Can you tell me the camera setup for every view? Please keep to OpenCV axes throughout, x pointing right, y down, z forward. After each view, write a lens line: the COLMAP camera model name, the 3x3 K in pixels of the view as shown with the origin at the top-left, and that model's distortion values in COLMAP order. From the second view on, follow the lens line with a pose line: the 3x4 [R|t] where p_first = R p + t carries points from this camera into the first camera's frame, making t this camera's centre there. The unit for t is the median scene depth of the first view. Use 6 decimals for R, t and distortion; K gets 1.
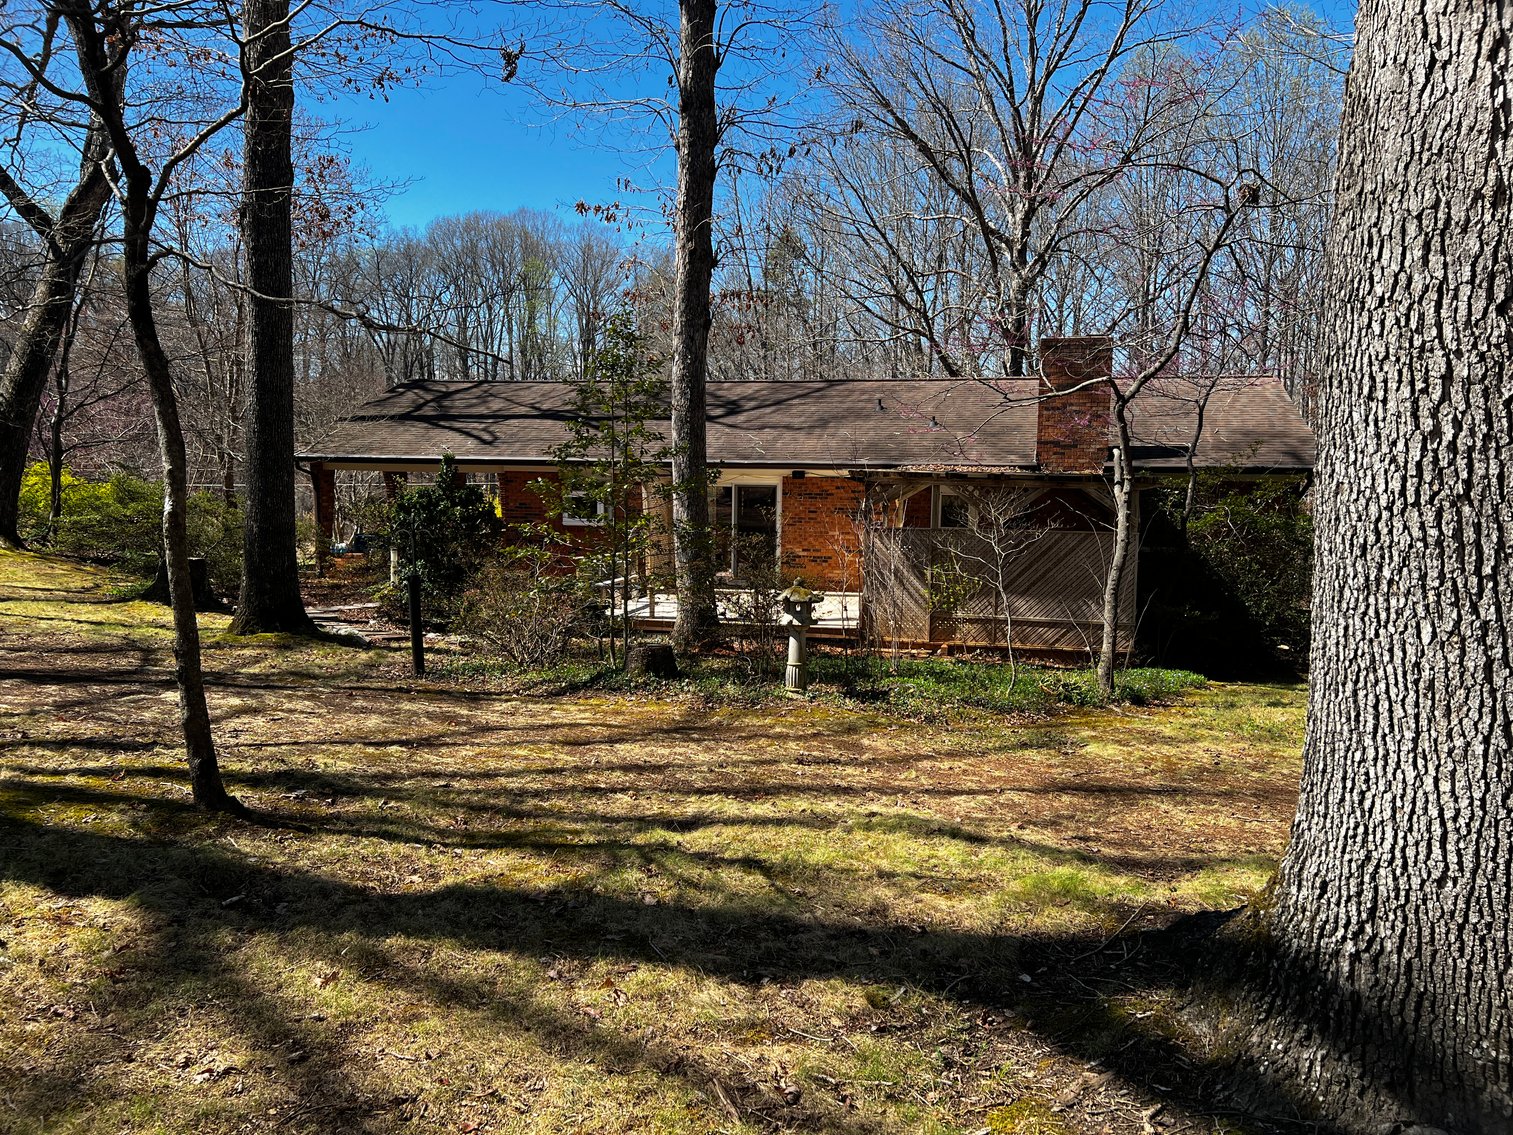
lens RADIAL K [[1109.8, 0, 750.6], [0, 1109.8, 577.2], [0, 0, 1]] dist [0.032043, -0.040169]
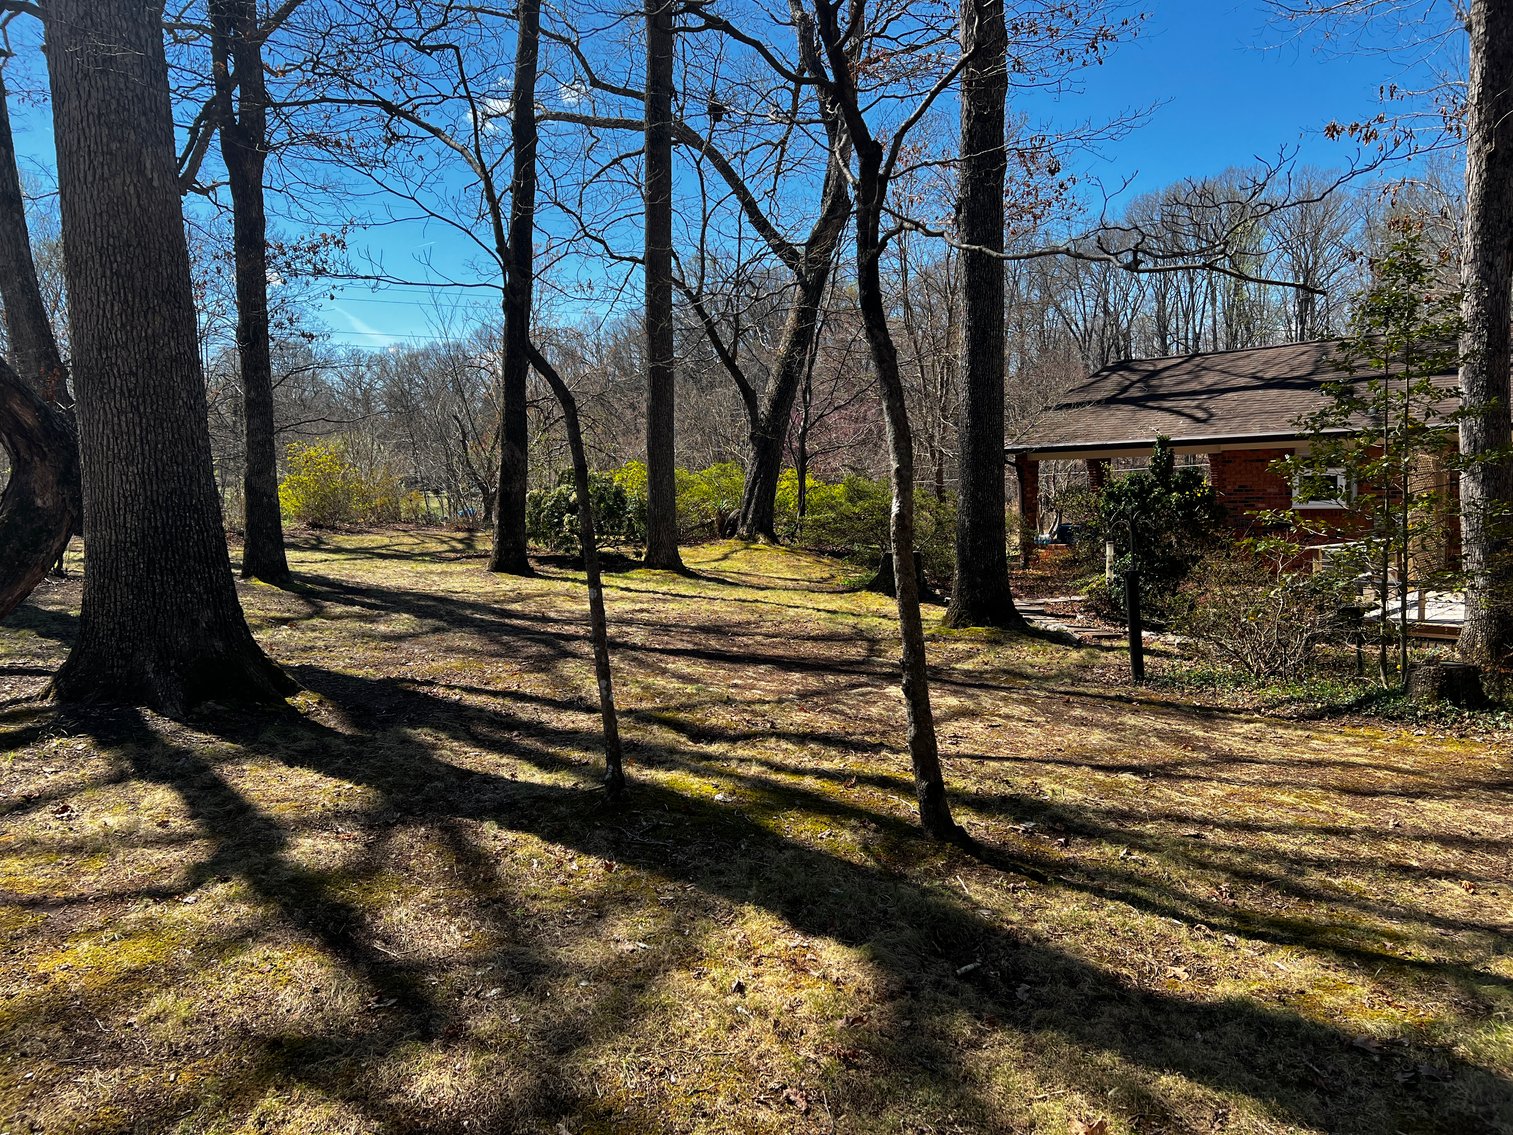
lens RADIAL K [[1109.8, 0, 750.6], [0, 1109.8, 577.2], [0, 0, 1]] dist [0.032043, -0.040169]
pose [[0.823381, 0.007376, -0.567441, -0.054355], [-0.000873, 0.999931, 0.011731, -0.008953], [0.567488, -0.009163, 0.823331, 0.094283]]
